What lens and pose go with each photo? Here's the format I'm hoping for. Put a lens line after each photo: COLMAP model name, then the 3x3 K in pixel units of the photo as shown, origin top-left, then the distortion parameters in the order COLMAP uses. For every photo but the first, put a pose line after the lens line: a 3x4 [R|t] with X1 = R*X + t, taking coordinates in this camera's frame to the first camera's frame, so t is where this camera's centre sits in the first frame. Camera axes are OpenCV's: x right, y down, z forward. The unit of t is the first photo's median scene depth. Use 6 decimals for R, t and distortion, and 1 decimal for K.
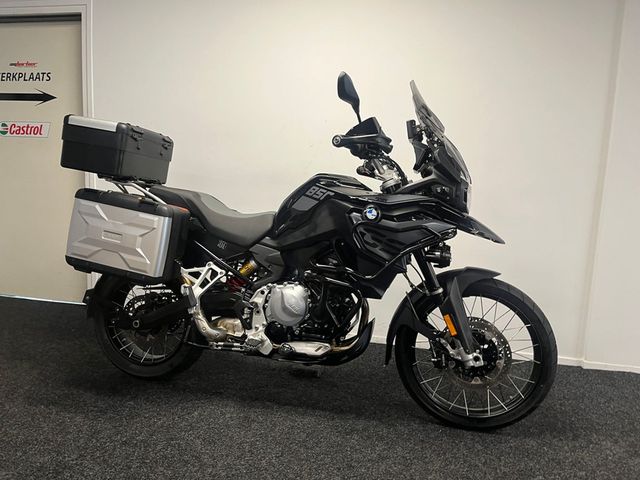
lens RADIAL K [[490.0, 0, 320.0], [0, 490.0, 240.0], [0, 0, 1]] dist [0.077642, -0.112253]
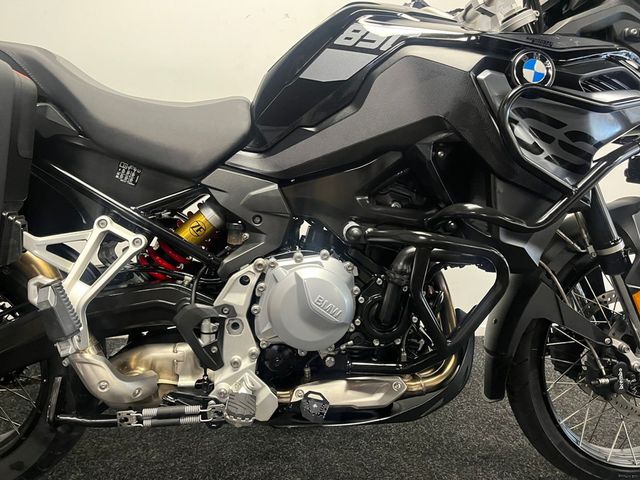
lens RADIAL K [[490.0, 0, 320.0], [0, 490.0, 240.0], [0, 0, 1]] dist [0.077642, -0.112253]
pose [[0.954641, -0.069477, 0.289542, -0.179185], [0.049011, 0.995798, 0.077353, 0.042720], [-0.293699, -0.059654, 0.954035, 0.585565]]
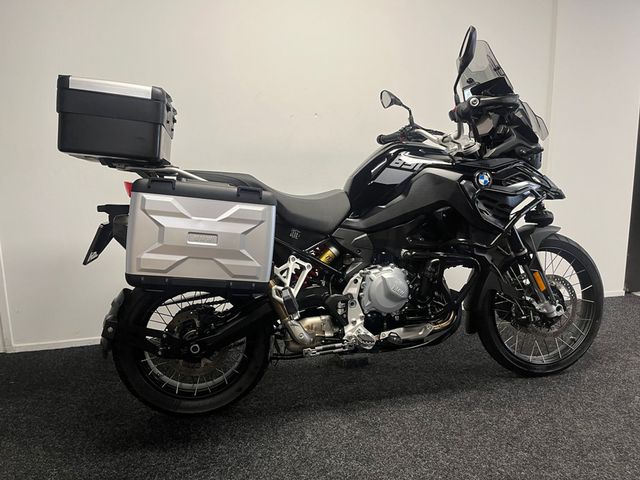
lens RADIAL K [[490.0, 0, 320.0], [0, 490.0, 240.0], [0, 0, 1]] dist [0.077642, -0.112253]
pose [[0.900057, -0.128976, 0.416249, -0.541921], [0.110028, 0.991509, 0.069308, -0.035405], [-0.421653, -0.016582, 0.906605, 0.235257]]
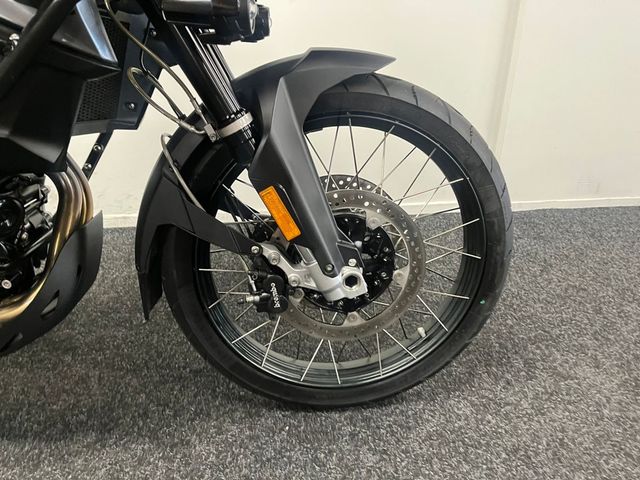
lens RADIAL K [[490.0, 0, 320.0], [0, 490.0, 240.0], [0, 0, 1]] dist [0.077642, -0.112253]
pose [[0.949406, -0.179118, 0.257962, 0.181789], [0.085776, 0.938068, 0.335665, 0.065435], [-0.302109, -0.296555, 0.905972, 0.612194]]
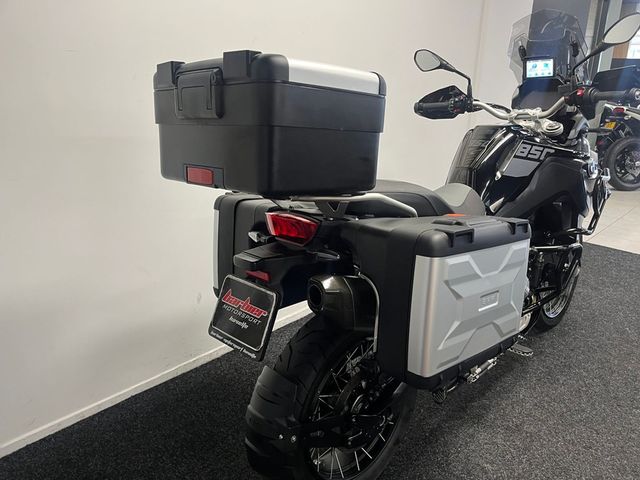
lens RADIAL K [[483.5, 0, 320.4], [0, 483.5, 254.6], [0, 0, 1]] dist [0.024715, -0.001001]
pose [[0.548087, -0.337547, 0.765286, -0.868872], [0.131180, 0.938320, 0.319918, -0.238225], [-0.826071, -0.074952, 0.558560, 0.813685]]
